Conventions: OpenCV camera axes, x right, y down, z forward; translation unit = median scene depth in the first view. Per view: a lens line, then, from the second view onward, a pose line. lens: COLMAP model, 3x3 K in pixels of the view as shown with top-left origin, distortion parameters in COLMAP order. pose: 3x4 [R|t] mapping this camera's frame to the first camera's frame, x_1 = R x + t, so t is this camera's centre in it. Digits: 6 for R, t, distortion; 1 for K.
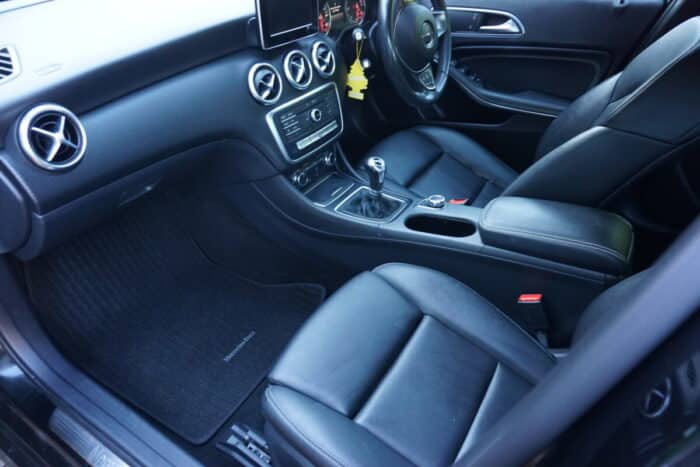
lens RADIAL K [[468.9, 0, 349.4], [0, 468.9, 228.9], [0, 0, 1]] dist [-0.051291, 0.040026]
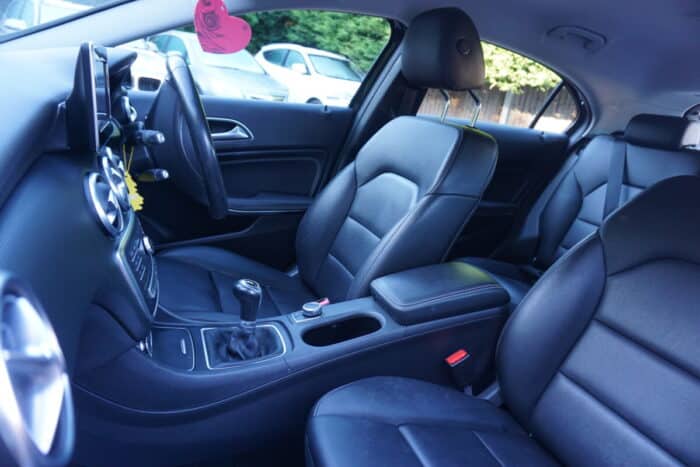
lens RADIAL K [[468.9, 0, 349.4], [0, 468.9, 228.9], [0, 0, 1]] dist [-0.051291, 0.040026]
pose [[0.568953, -0.170800, 0.804438, -0.436845], [0.376286, 0.923857, -0.069980, -0.108513], [-0.731233, 0.342514, 0.589901, 0.378929]]
